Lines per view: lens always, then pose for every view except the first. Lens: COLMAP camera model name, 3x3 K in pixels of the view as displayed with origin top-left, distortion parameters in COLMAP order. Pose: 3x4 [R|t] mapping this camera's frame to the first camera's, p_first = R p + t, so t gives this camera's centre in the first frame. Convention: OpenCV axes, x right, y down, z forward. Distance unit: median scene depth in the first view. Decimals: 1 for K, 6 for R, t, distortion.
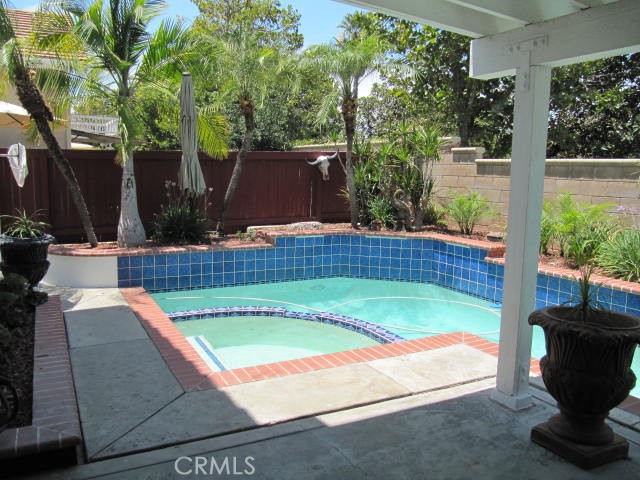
lens RADIAL K [[528.8, 0, 317.7], [0, 528.8, 241.5], [0, 0, 1]] dist [-0.058790, 0.047425]
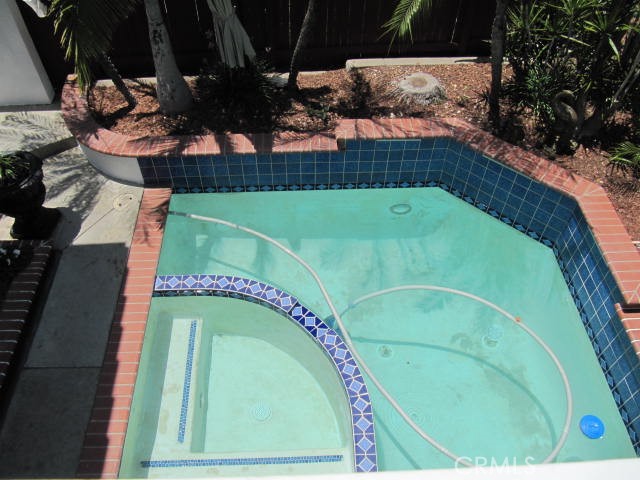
lens RADIAL K [[528.8, 0, 317.7], [0, 528.8, 241.5], [0, 0, 1]] dist [-0.058790, 0.047425]
pose [[0.901092, 0.318157, -0.294634, 0.168636], [-0.044002, 0.743044, 0.667794, -0.455502], [0.431390, -0.588780, 0.683551, 0.502415]]
